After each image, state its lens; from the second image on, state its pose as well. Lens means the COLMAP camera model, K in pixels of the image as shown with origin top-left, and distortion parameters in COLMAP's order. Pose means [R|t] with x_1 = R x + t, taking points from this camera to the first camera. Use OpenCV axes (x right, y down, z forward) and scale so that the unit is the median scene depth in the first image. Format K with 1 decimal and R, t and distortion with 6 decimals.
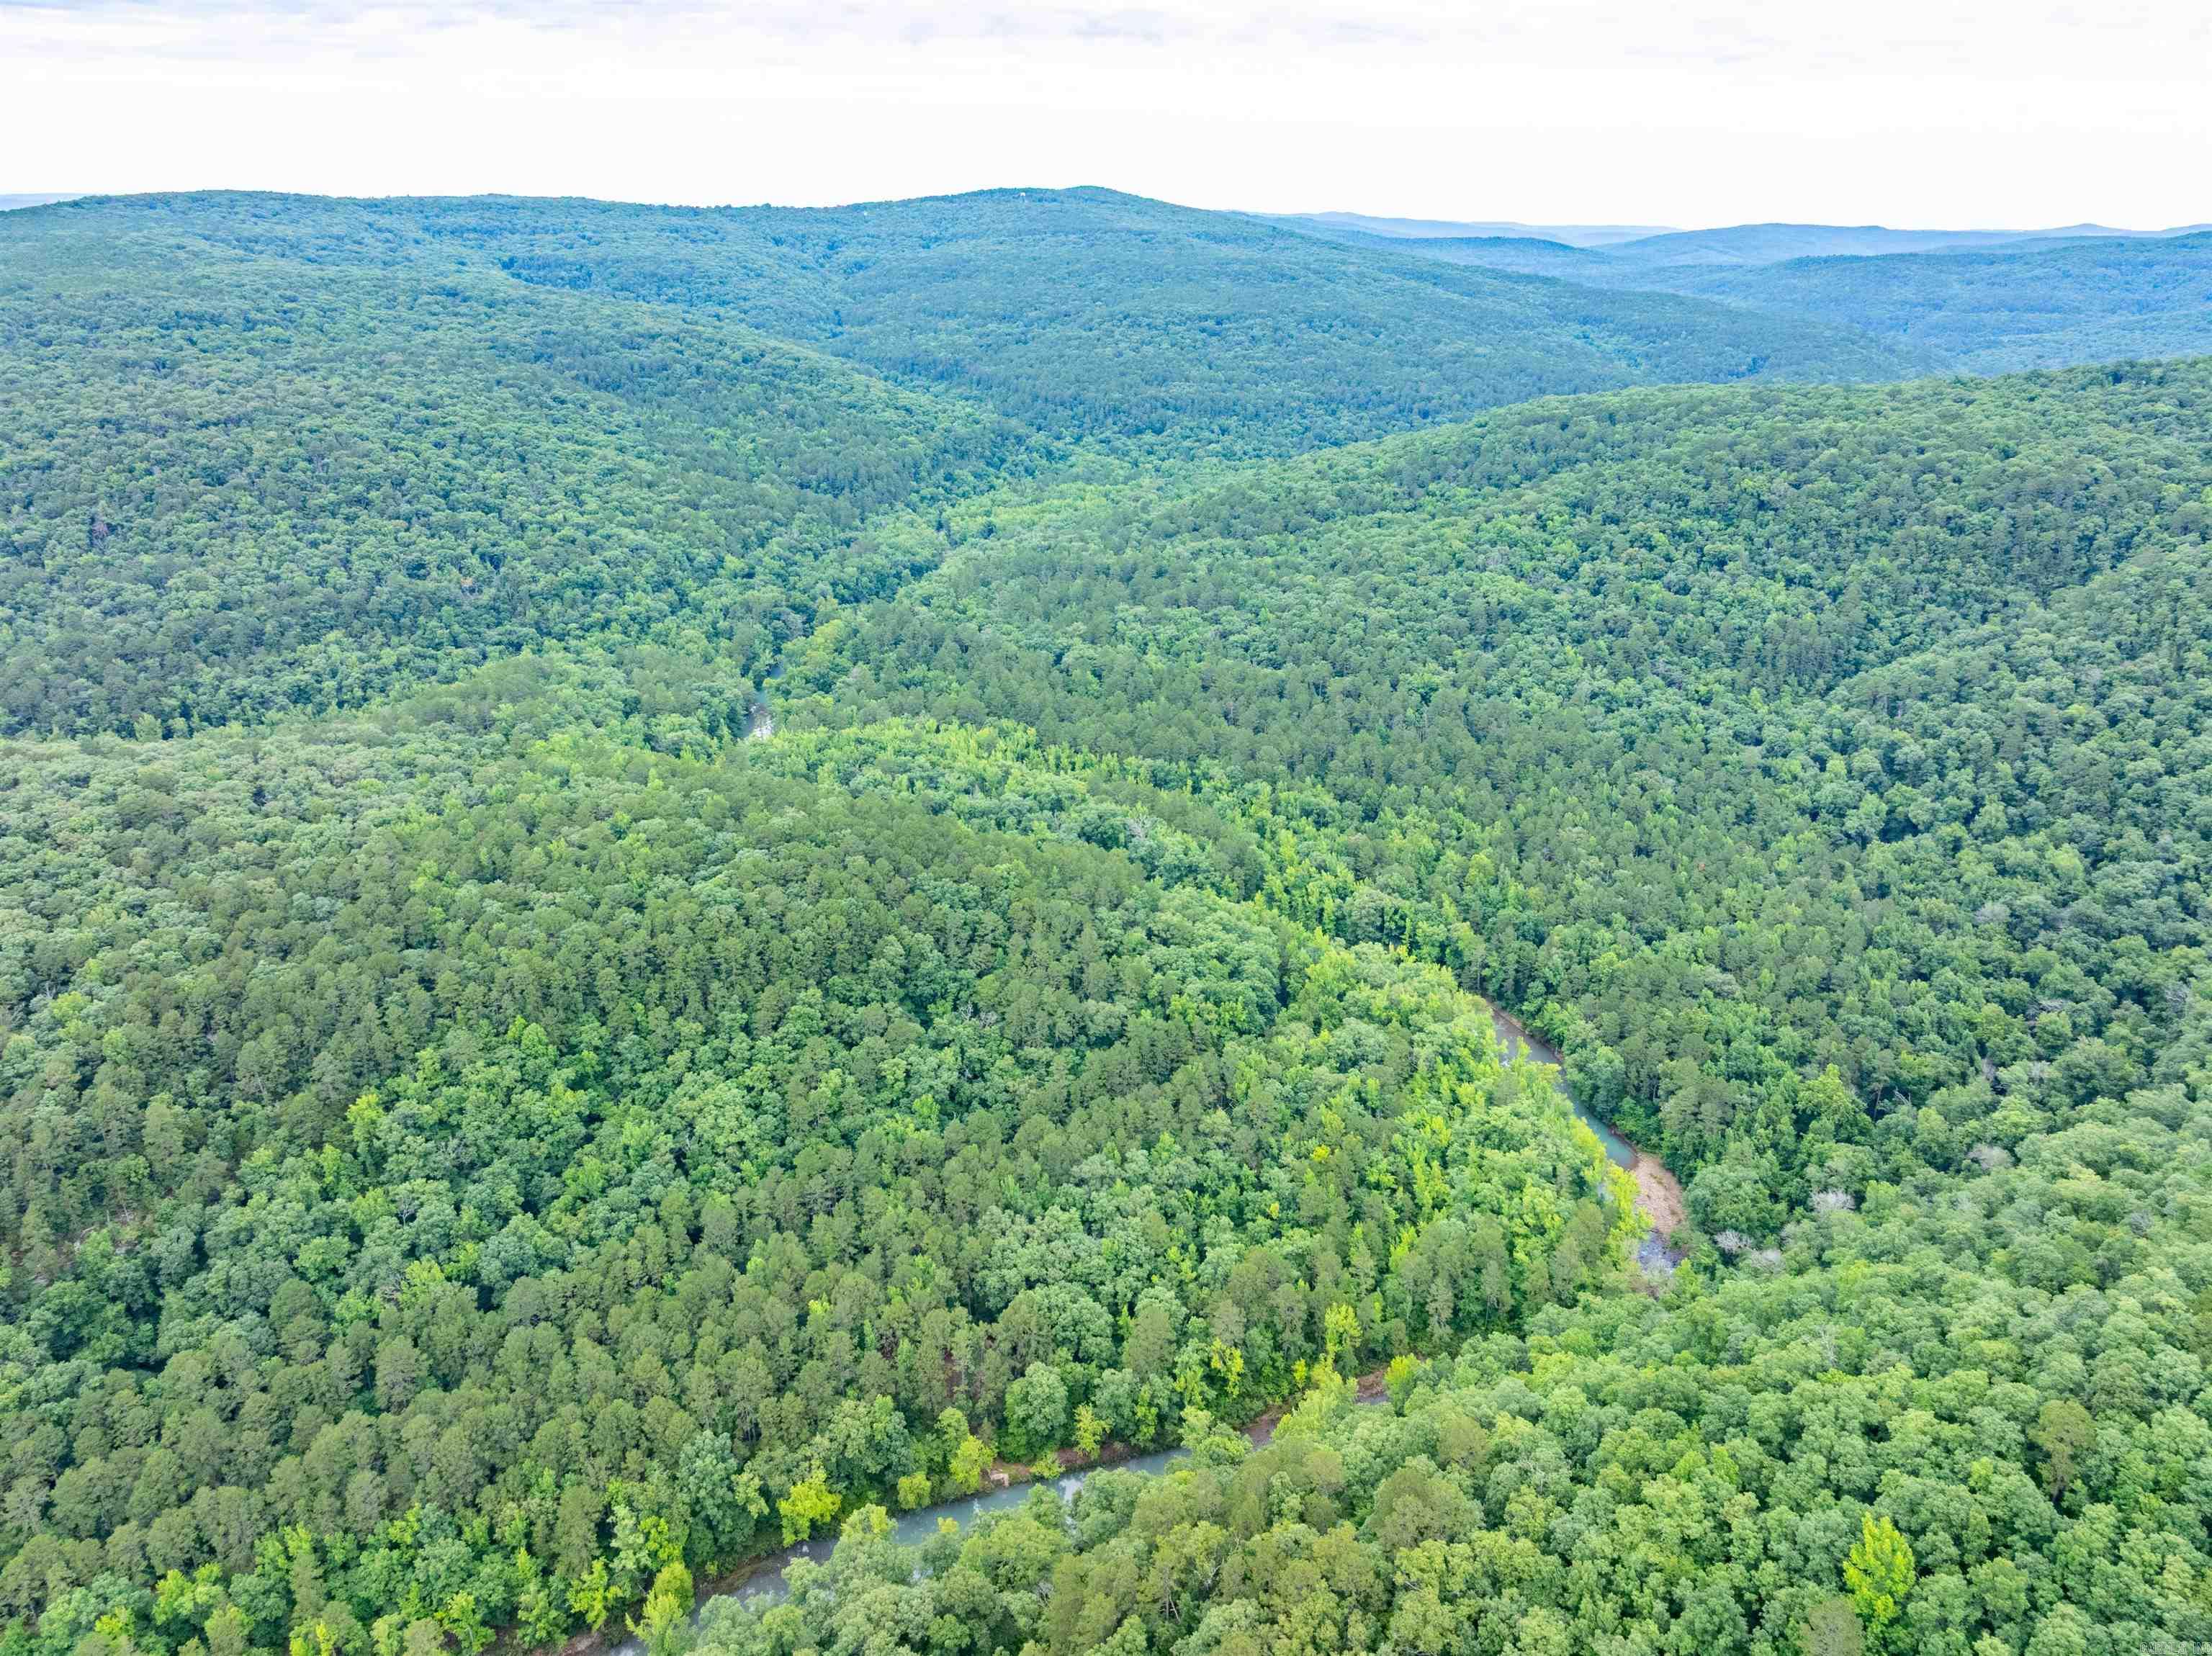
lens RADIAL K [[1579.7, 0, 1110.8], [0, 1579.7, 712.9], [0, 0, 1]] dist [-0.021671, 0.009565]
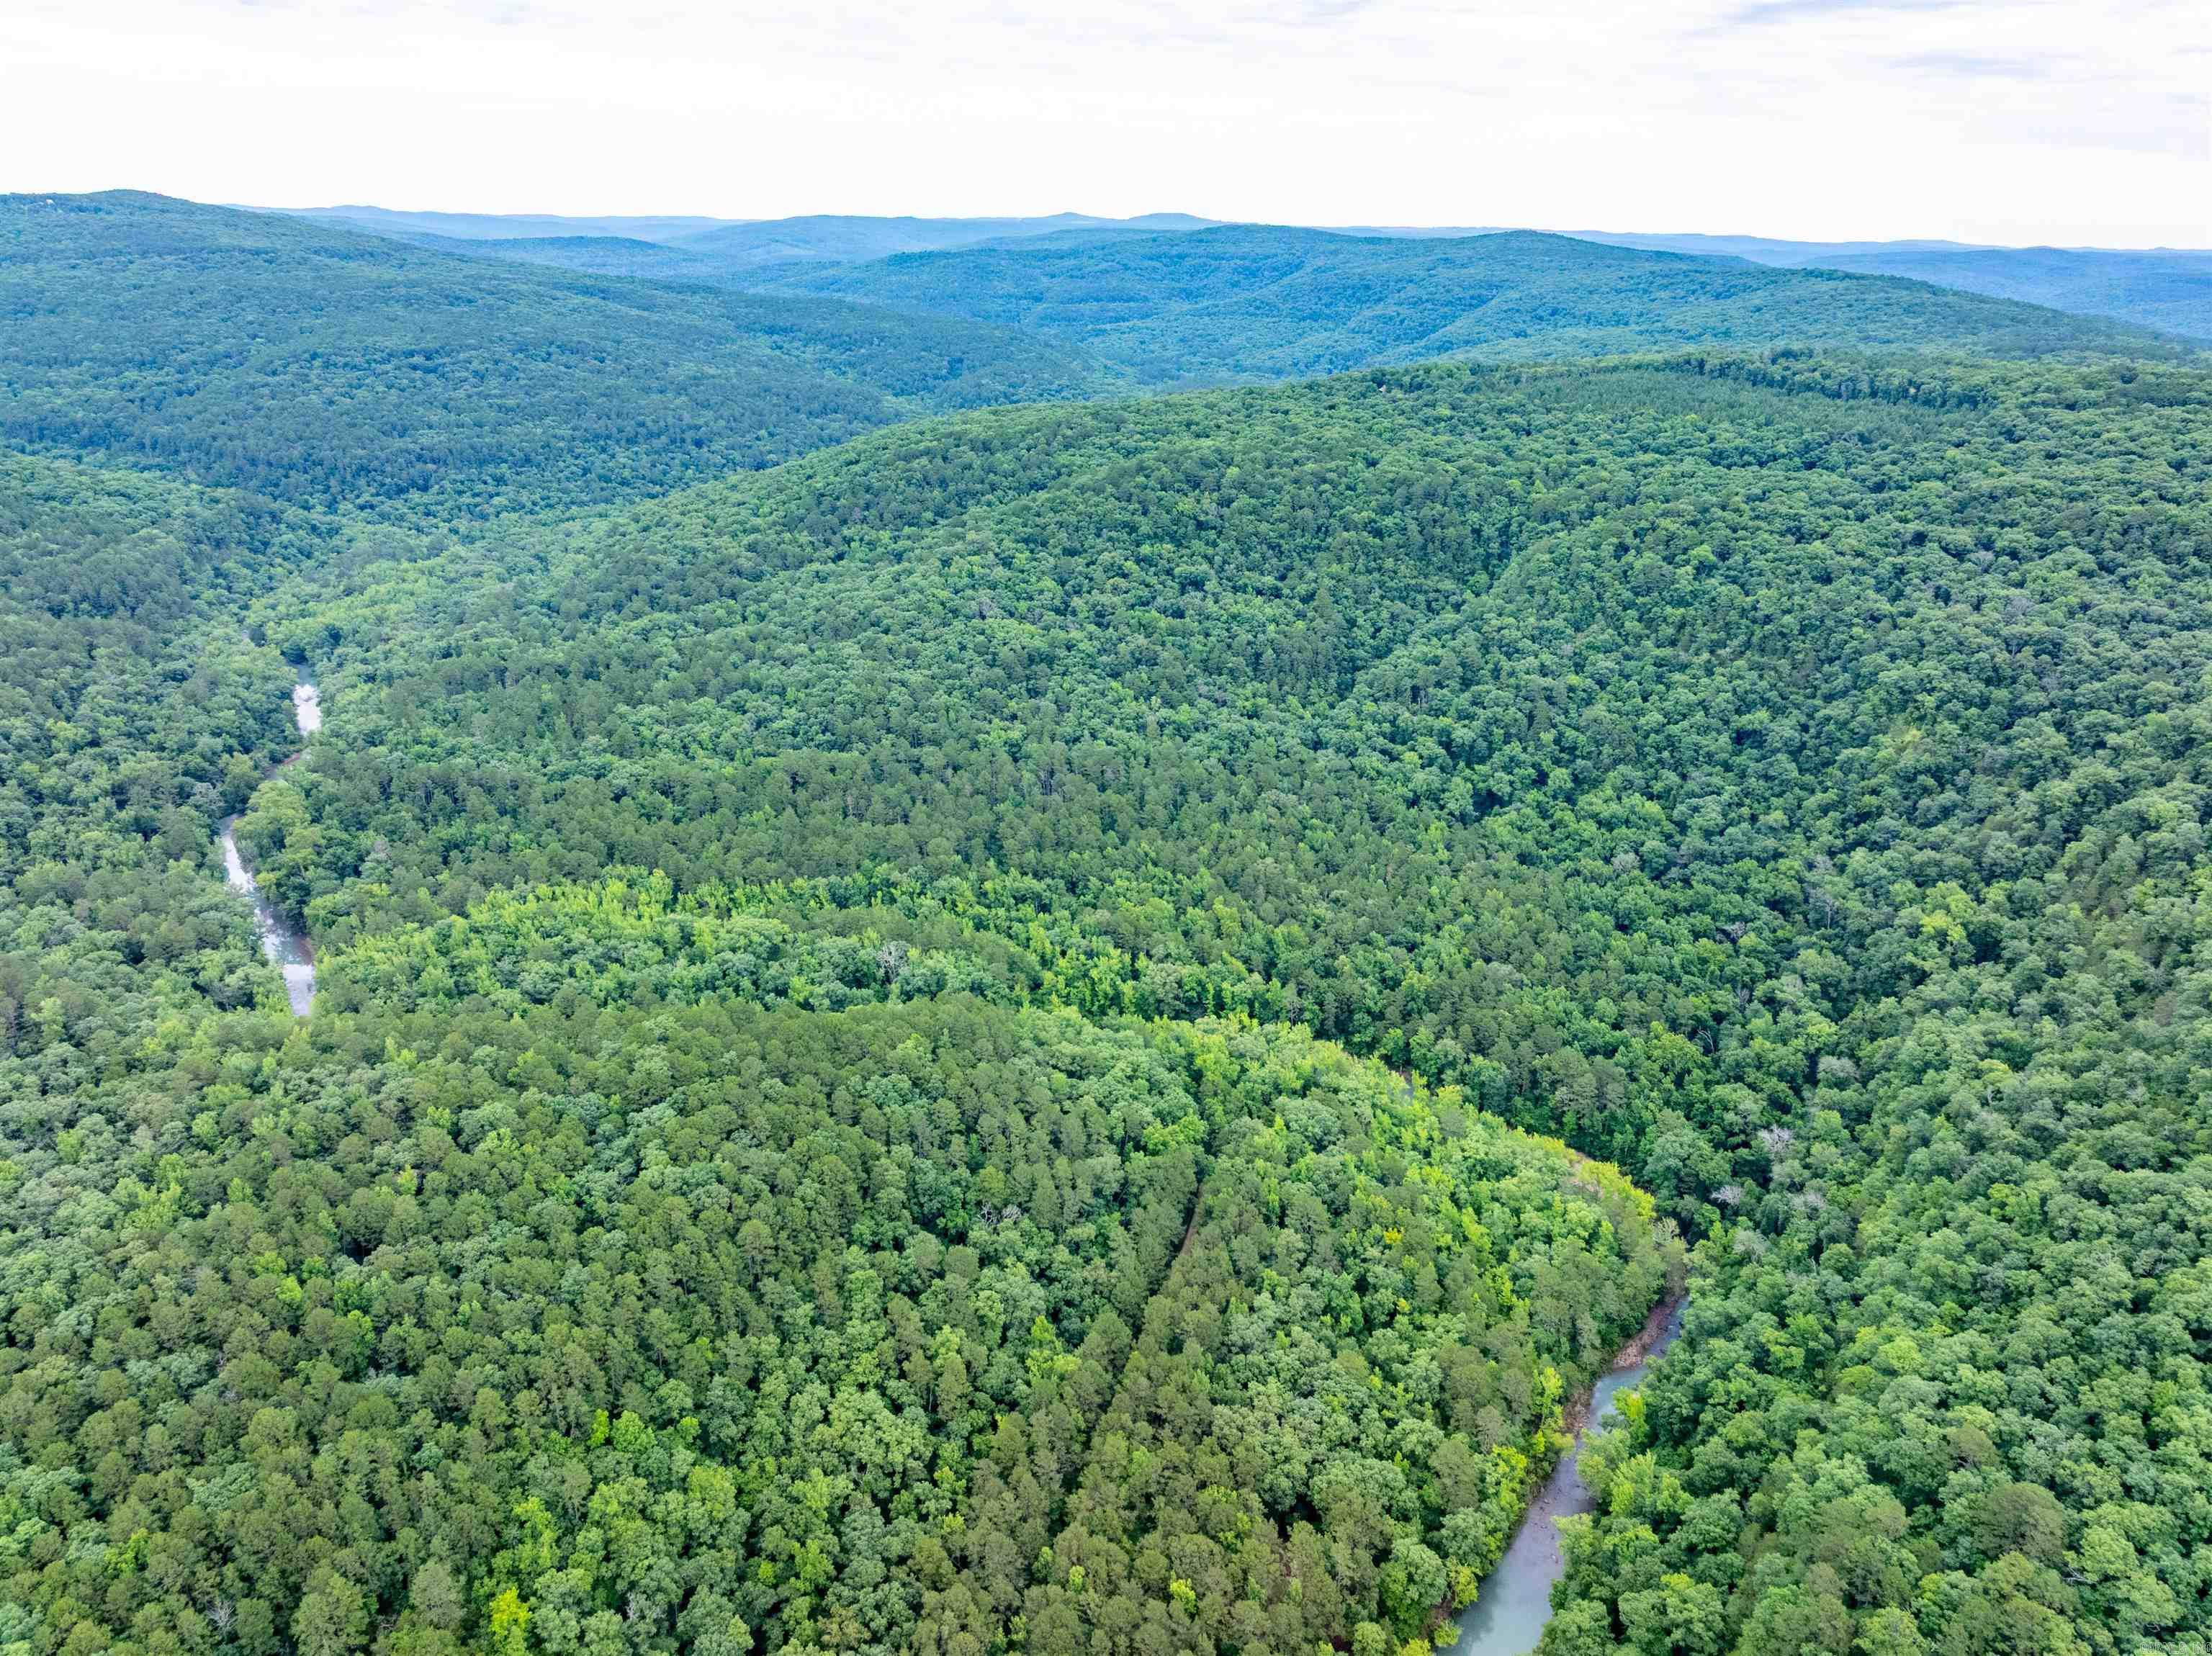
lens RADIAL K [[1579.7, 0, 1110.8], [0, 1579.7, 712.9], [0, 0, 1]] dist [-0.021671, 0.009565]
pose [[0.841692, -0.165585, 0.513942, -0.251313], [0.162638, 0.985361, 0.051115, -0.074007], [-0.514882, 0.040563, 0.856301, 0.090564]]
